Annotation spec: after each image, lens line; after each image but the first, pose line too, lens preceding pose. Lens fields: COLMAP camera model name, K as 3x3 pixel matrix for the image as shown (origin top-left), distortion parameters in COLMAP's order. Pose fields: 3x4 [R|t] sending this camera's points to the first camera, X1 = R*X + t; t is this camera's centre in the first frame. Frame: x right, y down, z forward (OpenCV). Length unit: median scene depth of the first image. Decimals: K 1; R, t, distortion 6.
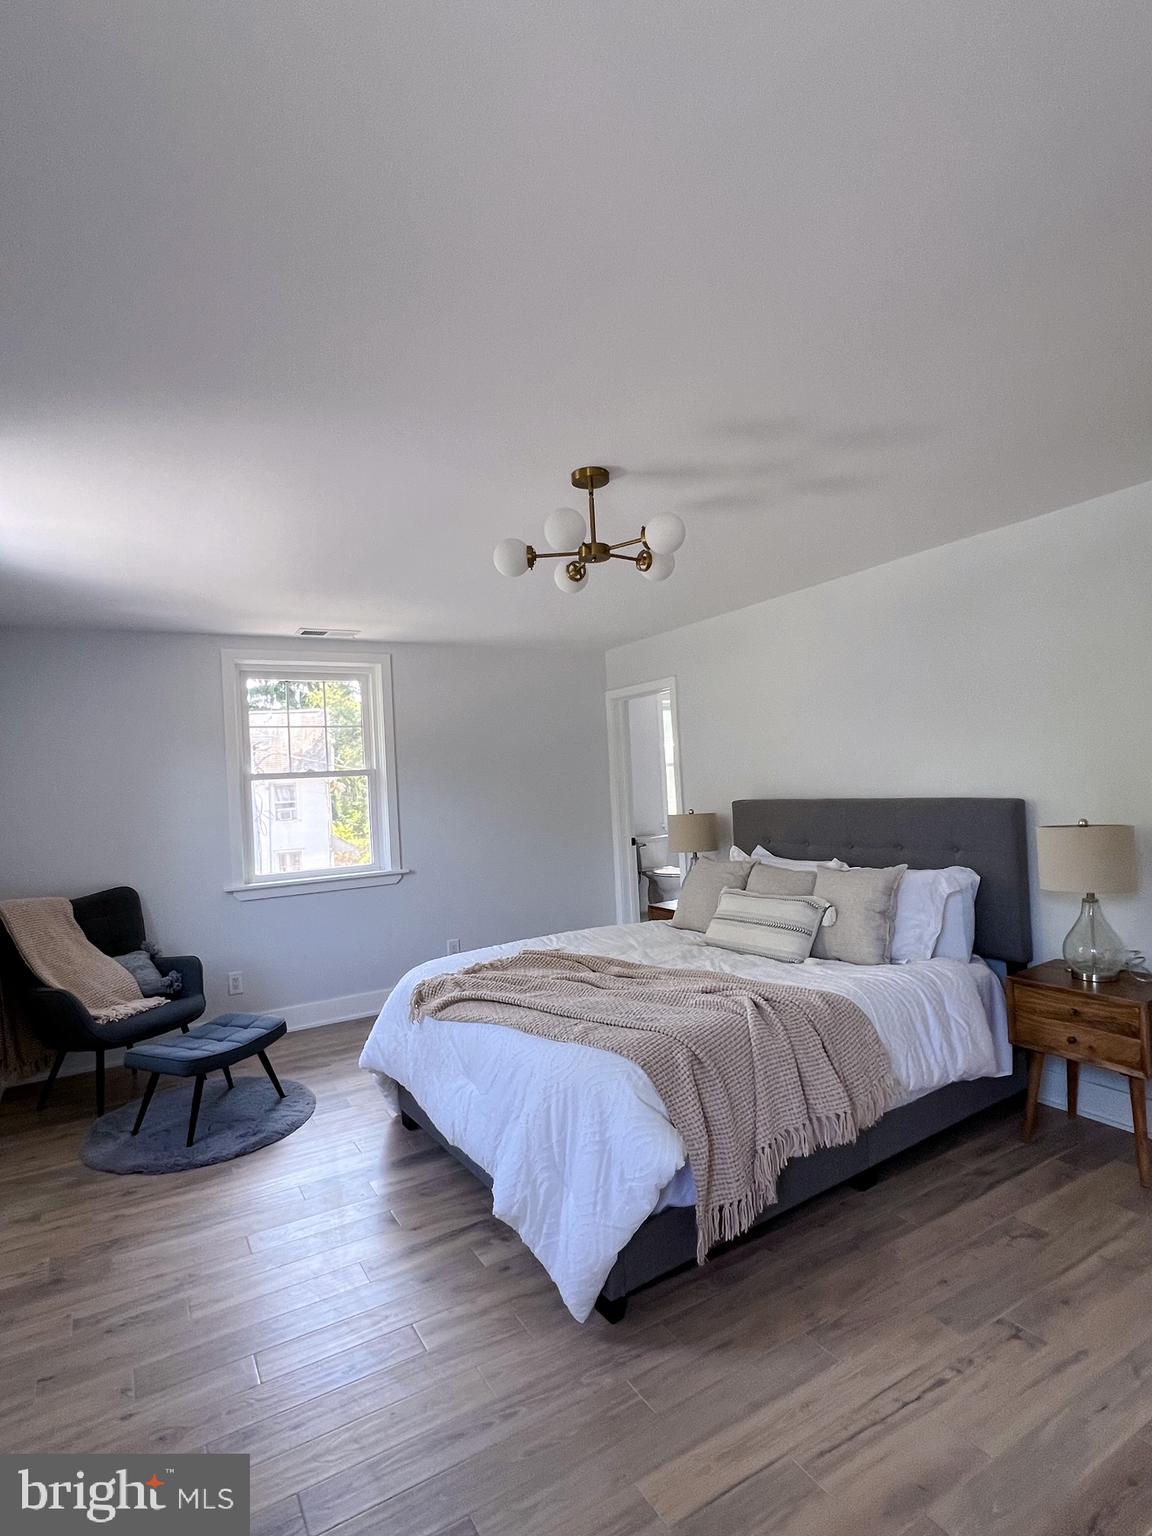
lens RADIAL K [[797.8, 0, 576.0], [0, 797.8, 768.0], [0, 0, 1]] dist [-0.008150, 0.000663]
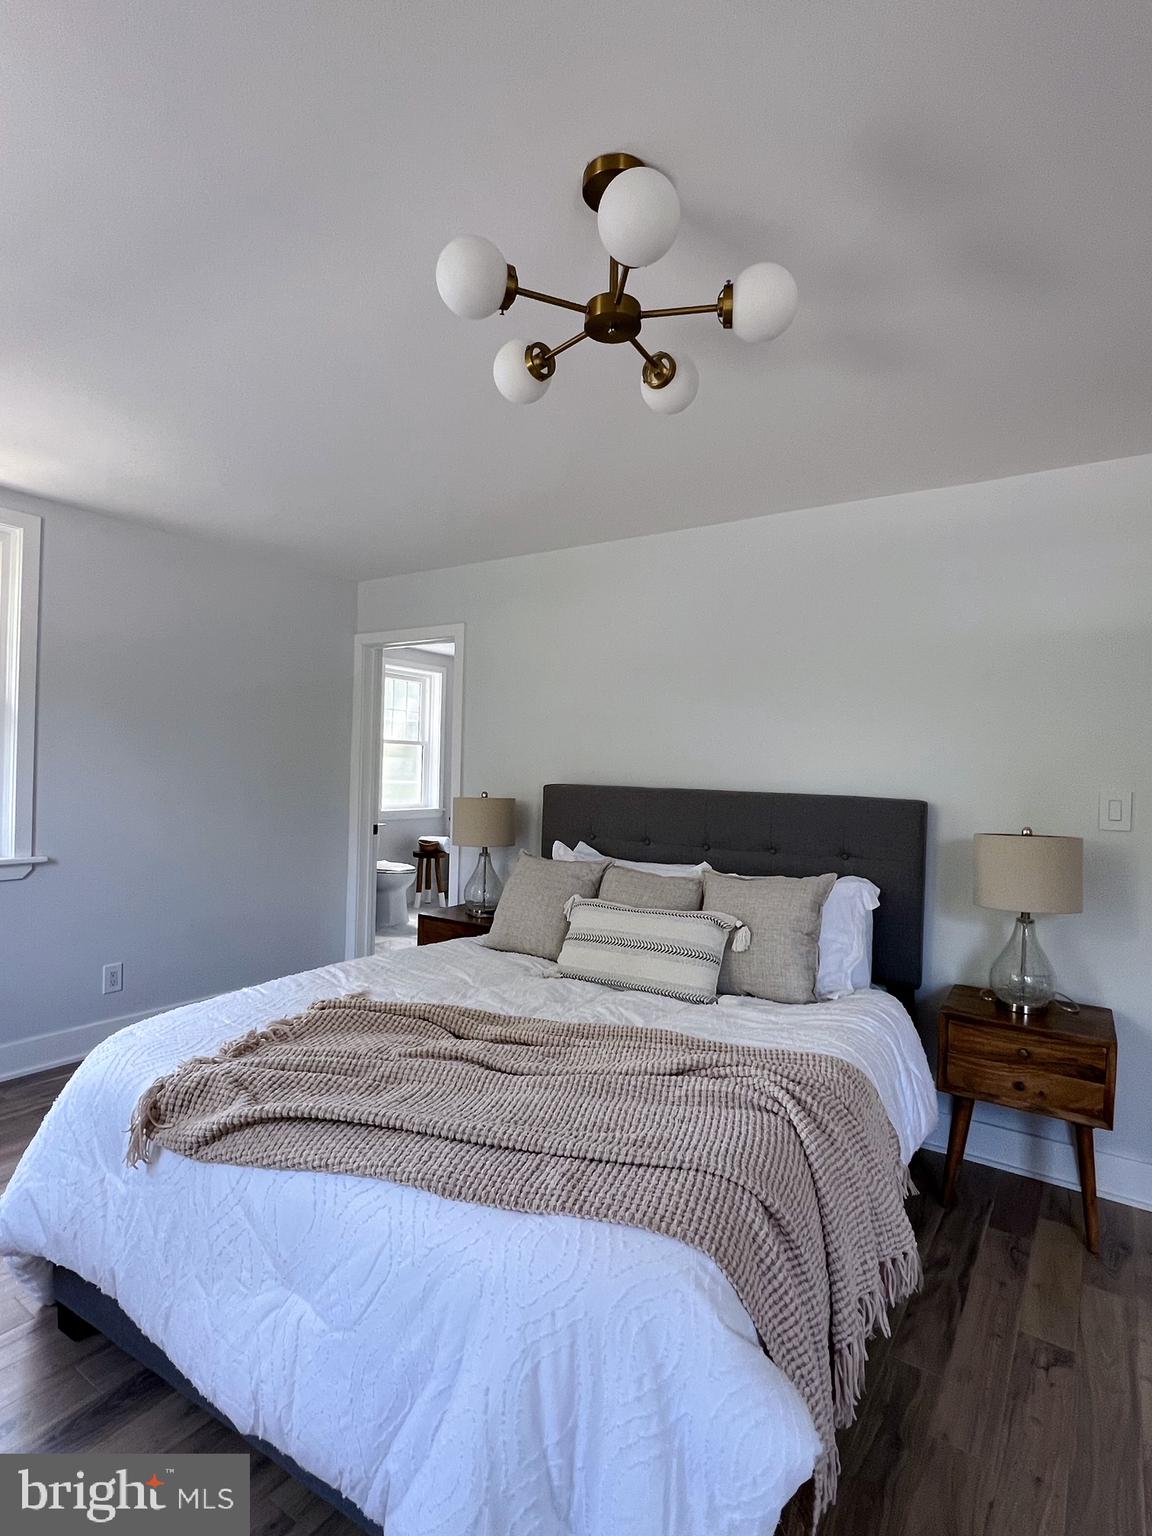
lens RADIAL K [[797.8, 0, 576.0], [0, 797.8, 768.0], [0, 0, 1]] dist [-0.008150, 0.000663]
pose [[0.899277, 0.077973, 0.430373, -0.187884], [-0.081594, 0.996615, -0.010068, 0.047994], [-0.429701, -0.026062, 0.902595, 0.424148]]
